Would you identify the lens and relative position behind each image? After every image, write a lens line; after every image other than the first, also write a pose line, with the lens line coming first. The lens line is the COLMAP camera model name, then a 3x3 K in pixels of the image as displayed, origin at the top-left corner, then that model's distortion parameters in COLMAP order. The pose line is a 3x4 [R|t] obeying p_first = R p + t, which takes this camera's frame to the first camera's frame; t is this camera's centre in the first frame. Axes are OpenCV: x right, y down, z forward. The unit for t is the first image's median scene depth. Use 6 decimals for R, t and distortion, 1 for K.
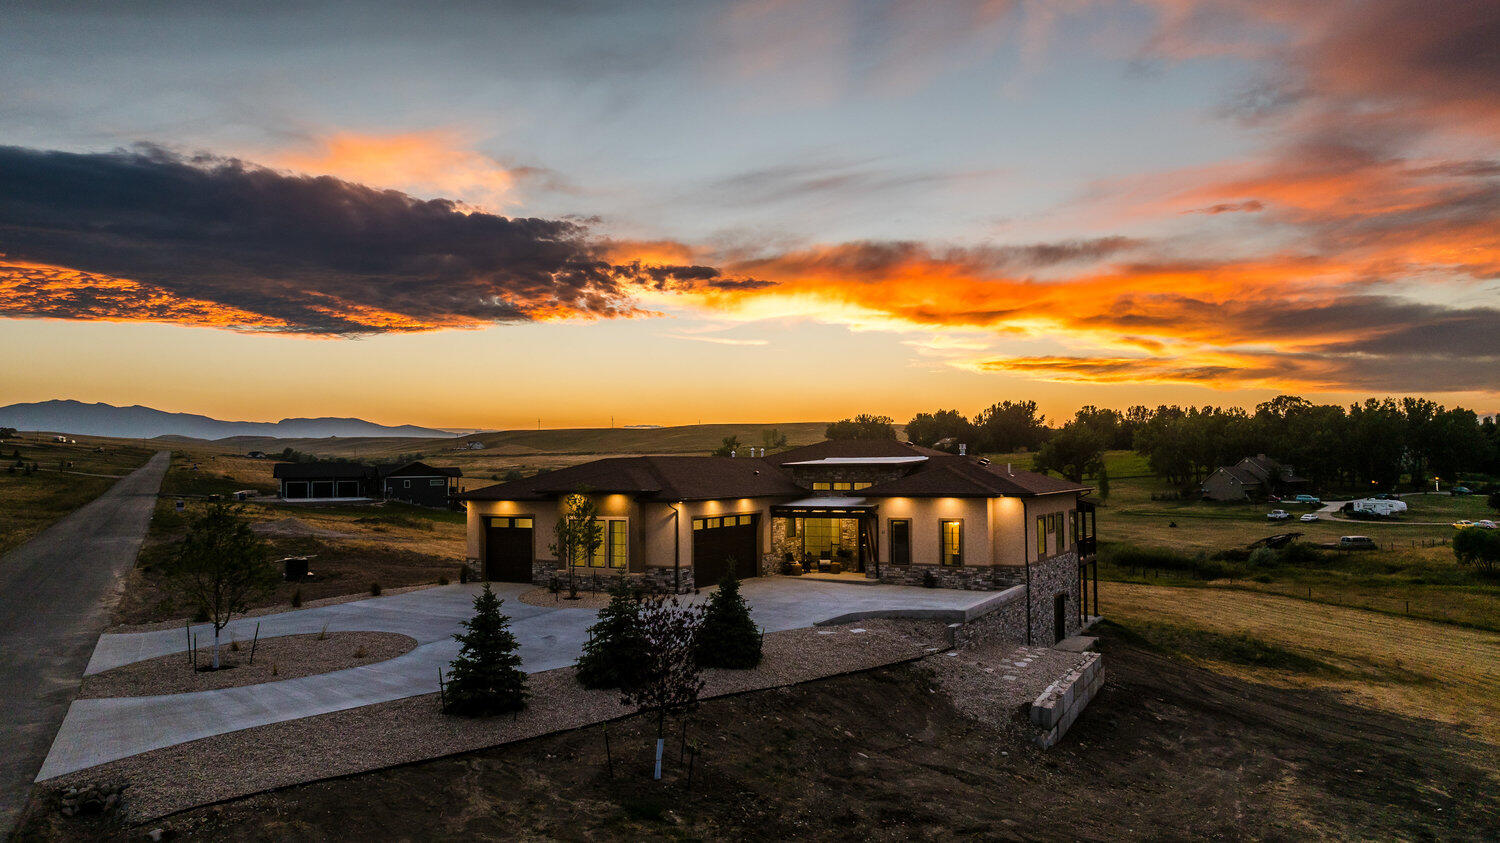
lens RADIAL K [[1051.5, 0, 750.0], [0, 1051.5, 421.5], [0, 0, 1]] dist [-0.008382, -0.031212]
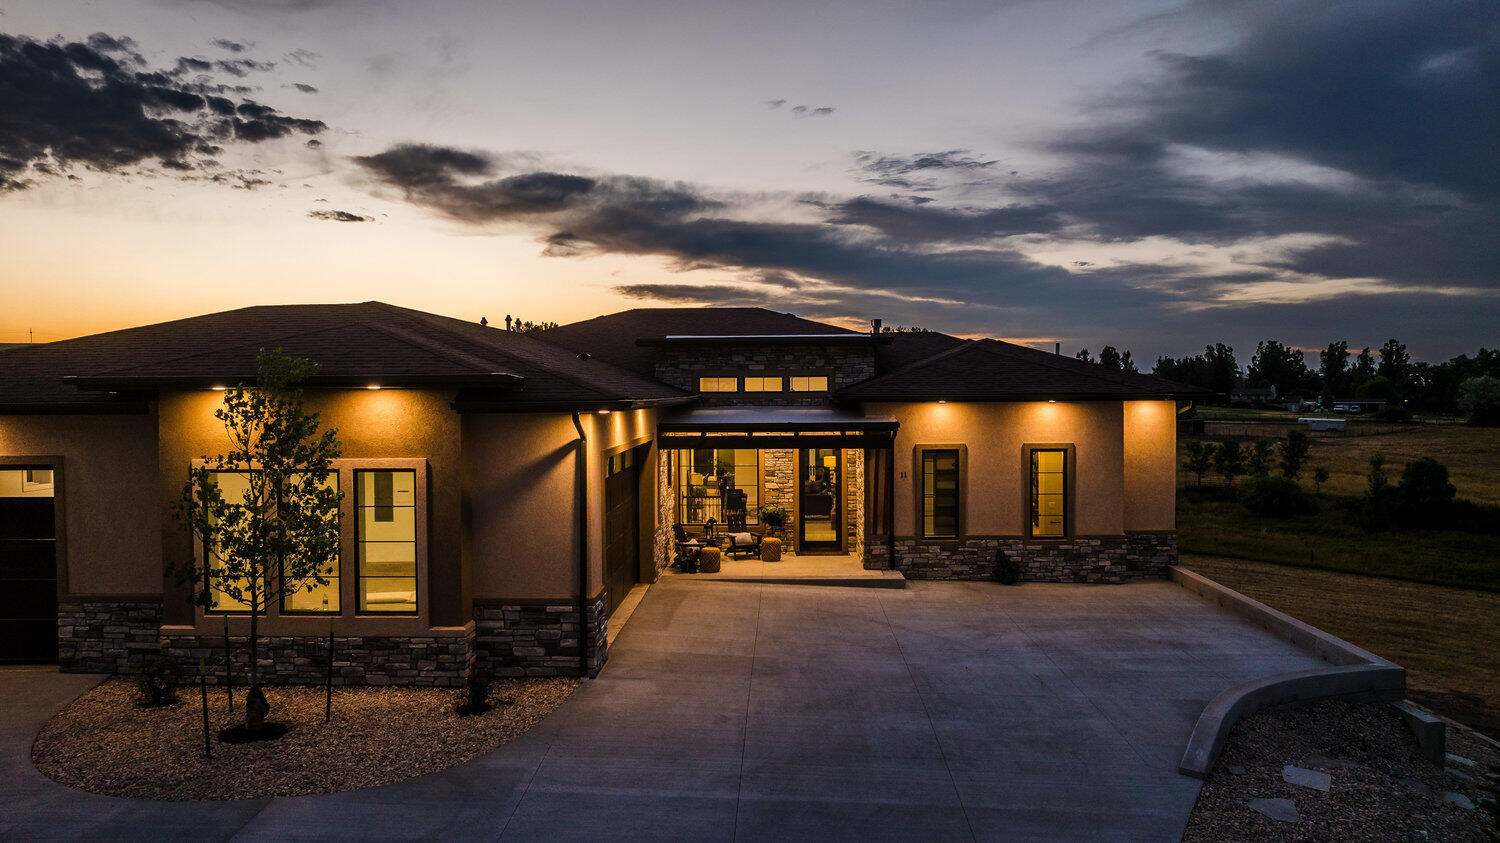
lens RADIAL K [[1052.7, 0, 750.0], [0, 1052.7, 421.5], [0, 0, 1]] dist [-0.030944, 0.022396]
pose [[0.889184, -0.009198, 0.457457, -0.155723], [-0.022951, 0.997643, 0.064671, 0.049844], [-0.456974, -0.068004, 0.886877, 0.590341]]
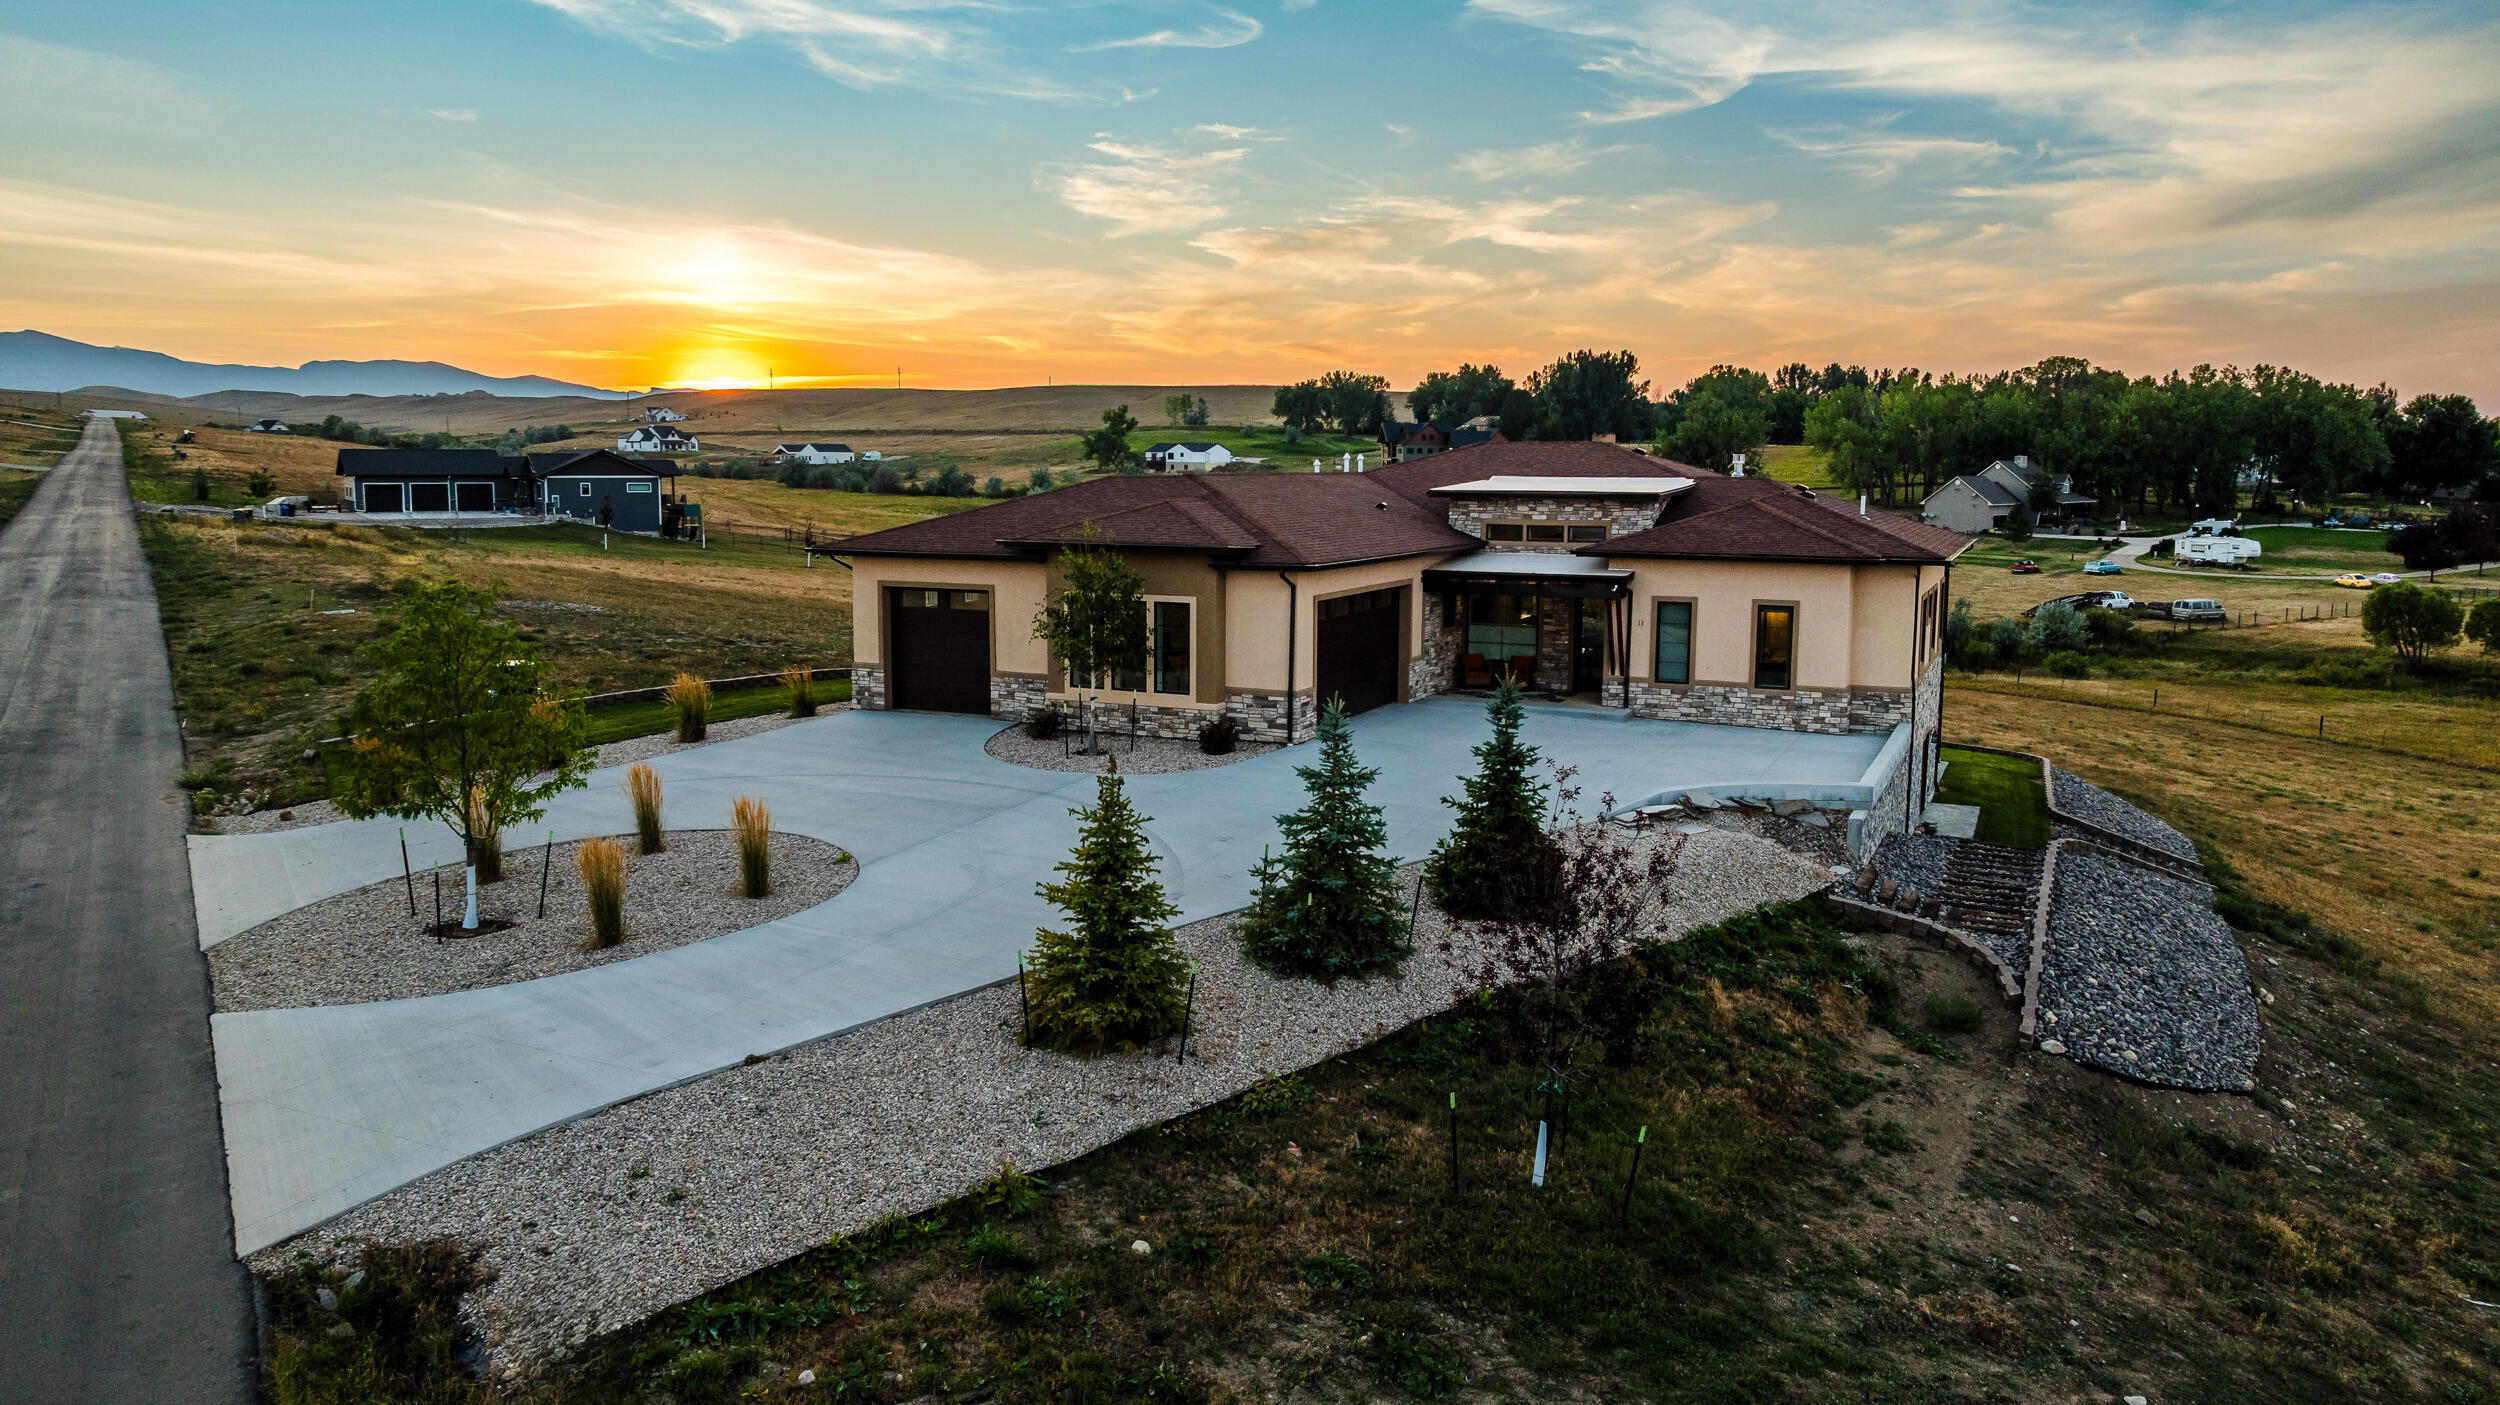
lens RADIAL K [[1752.6, 0, 1250.0], [0, 1752.6, 702.5], [0, 0, 1]] dist [-0.008382, -0.031212]
pose [[0.997434, 0.005557, 0.071379, -0.133274], [-0.018379, 0.983448, 0.180255, -0.012213], [-0.069196, -0.181105, 0.981027, 0.125655]]
